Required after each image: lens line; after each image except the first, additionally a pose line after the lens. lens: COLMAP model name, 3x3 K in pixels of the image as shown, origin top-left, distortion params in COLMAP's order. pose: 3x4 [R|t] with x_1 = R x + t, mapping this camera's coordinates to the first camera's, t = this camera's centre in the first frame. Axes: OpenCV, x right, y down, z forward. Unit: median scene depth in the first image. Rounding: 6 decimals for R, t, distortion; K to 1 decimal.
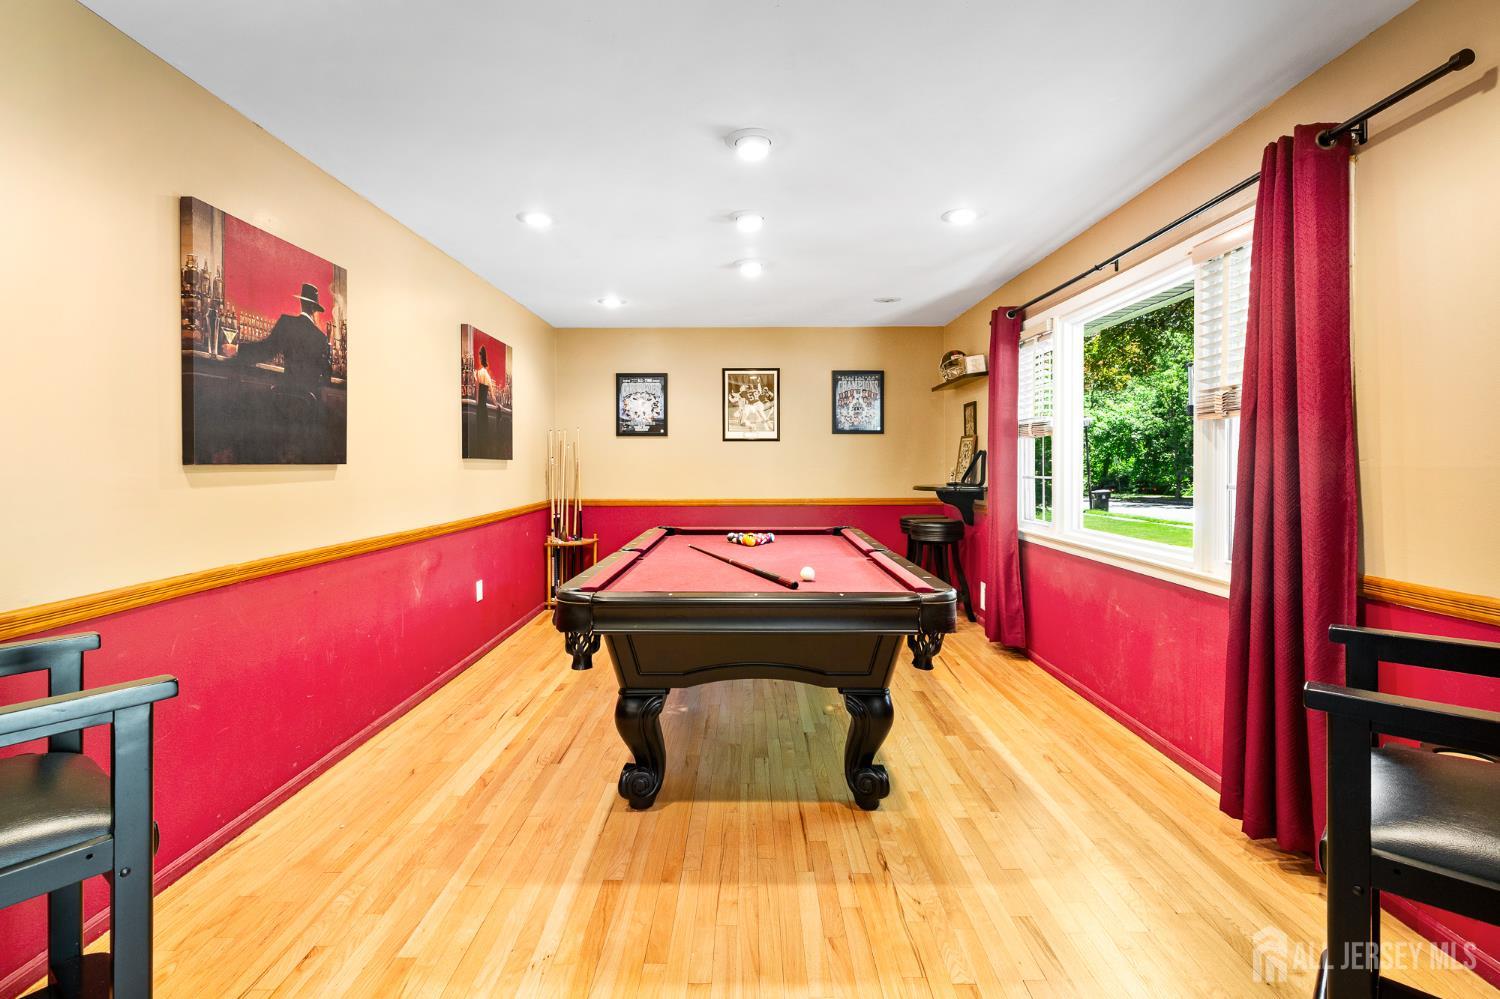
lens RADIAL K [[685.5, 0, 744.9], [0, 685.5, 465.7], [0, 0, 1]] dist [0.000815, 0.000244]
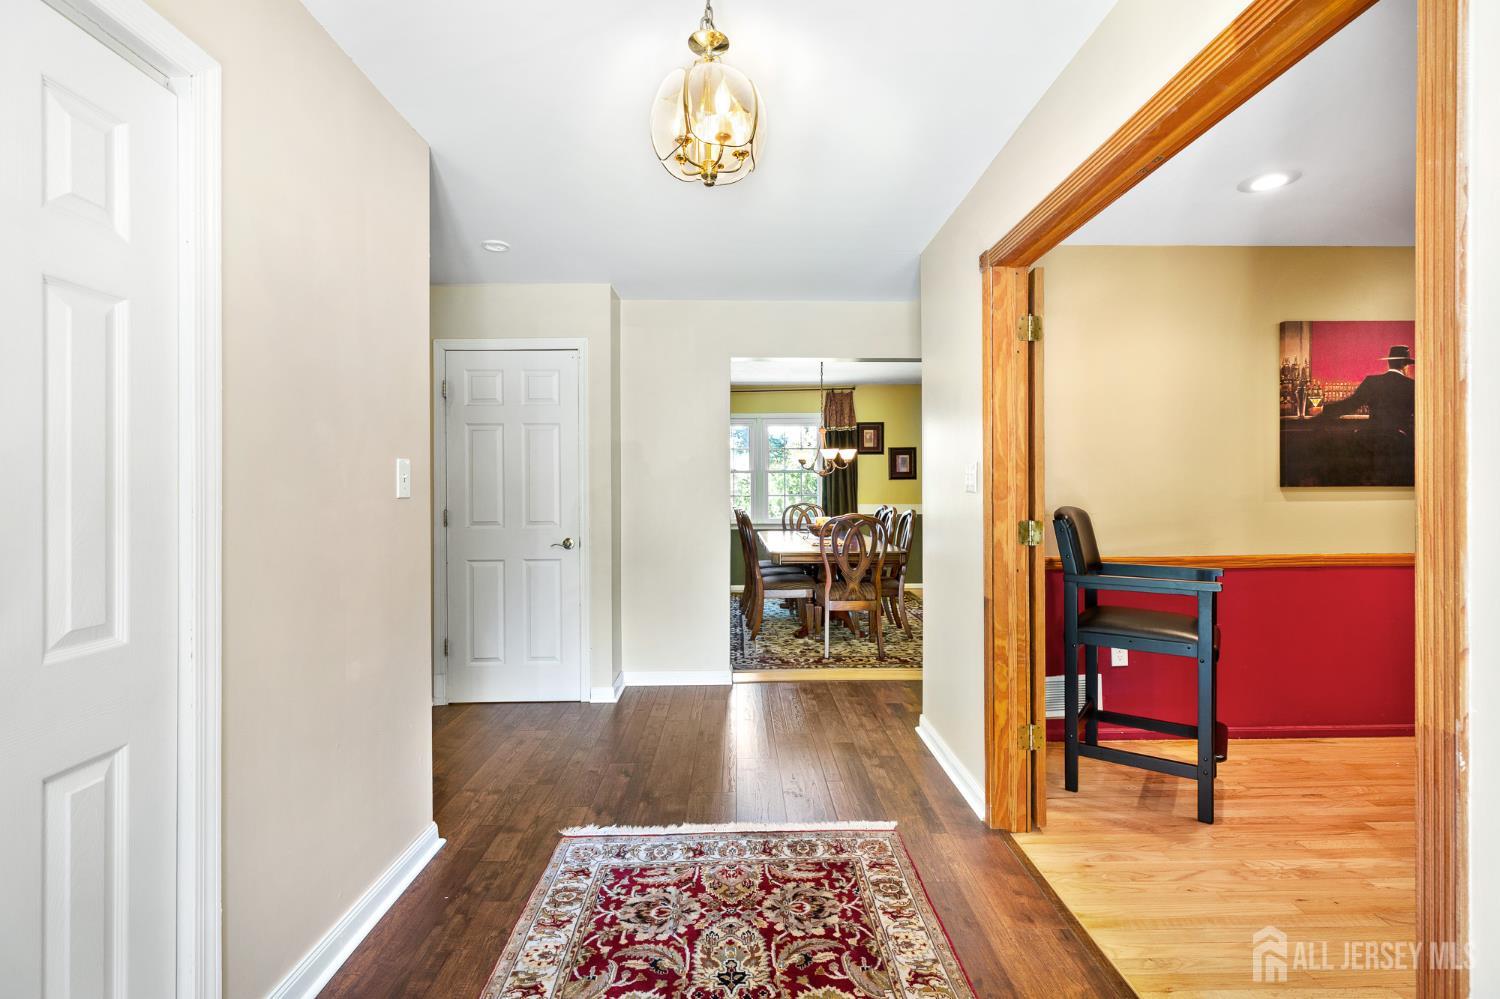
lens RADIAL K [[685.5, 0, 747.9], [0, 685.5, 497.0], [0, 0, 1]] dist [0.000815, 0.000244]
pose [[-0.008659, 0.001124, -0.999962, 0.792397], [-0.004007, 0.999991, 0.001159, 0.025019], [0.999954, 0.004017, -0.008654, -0.243899]]
